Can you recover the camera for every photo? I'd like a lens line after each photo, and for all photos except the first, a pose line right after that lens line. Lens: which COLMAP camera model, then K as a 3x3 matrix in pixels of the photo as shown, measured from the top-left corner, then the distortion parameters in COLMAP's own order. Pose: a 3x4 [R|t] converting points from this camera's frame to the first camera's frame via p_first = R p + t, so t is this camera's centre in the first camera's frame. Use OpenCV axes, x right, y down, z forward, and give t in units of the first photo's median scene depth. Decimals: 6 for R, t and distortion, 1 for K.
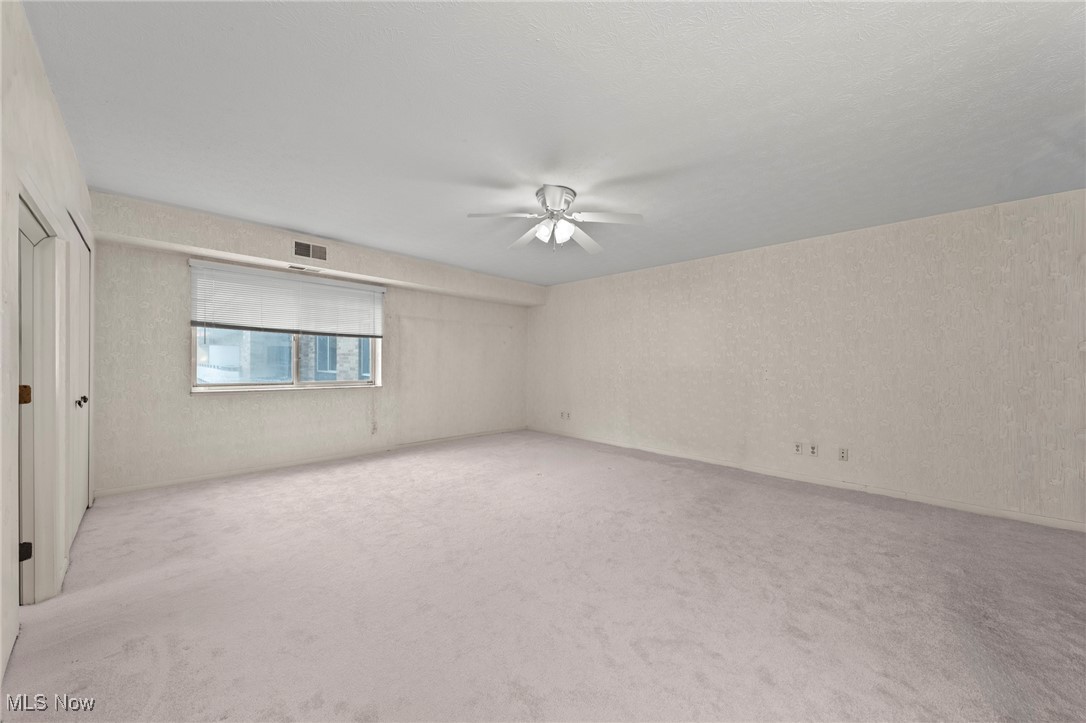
lens RADIAL K [[382.8, 0, 544.3], [0, 382.8, 366.6], [0, 0, 1]] dist [-0.000928, 0.000005]
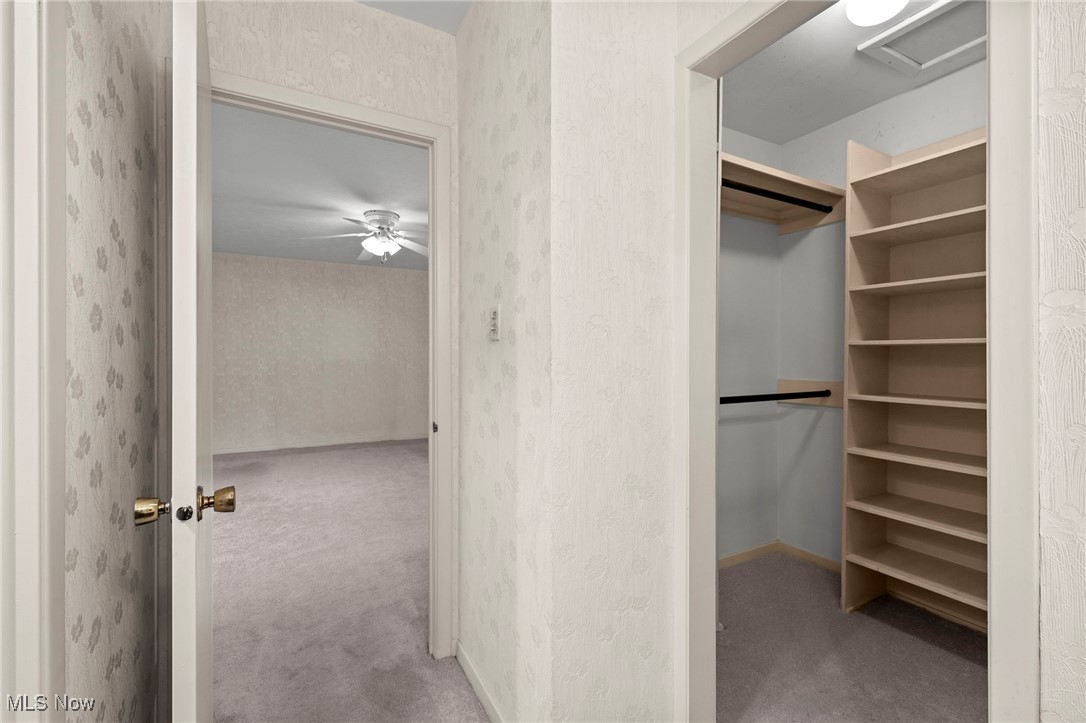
lens RADIAL K [[468.1, 0, 541.1], [0, 468.1, 359.2], [0, 0, 1]] dist [-0.000629, -0.000035]
pose [[0.295916, -0.011738, 0.955142, -0.763706], [0.009228, 0.999913, 0.009430, -0.010526], [-0.955169, 0.006024, 0.295999, 0.066875]]
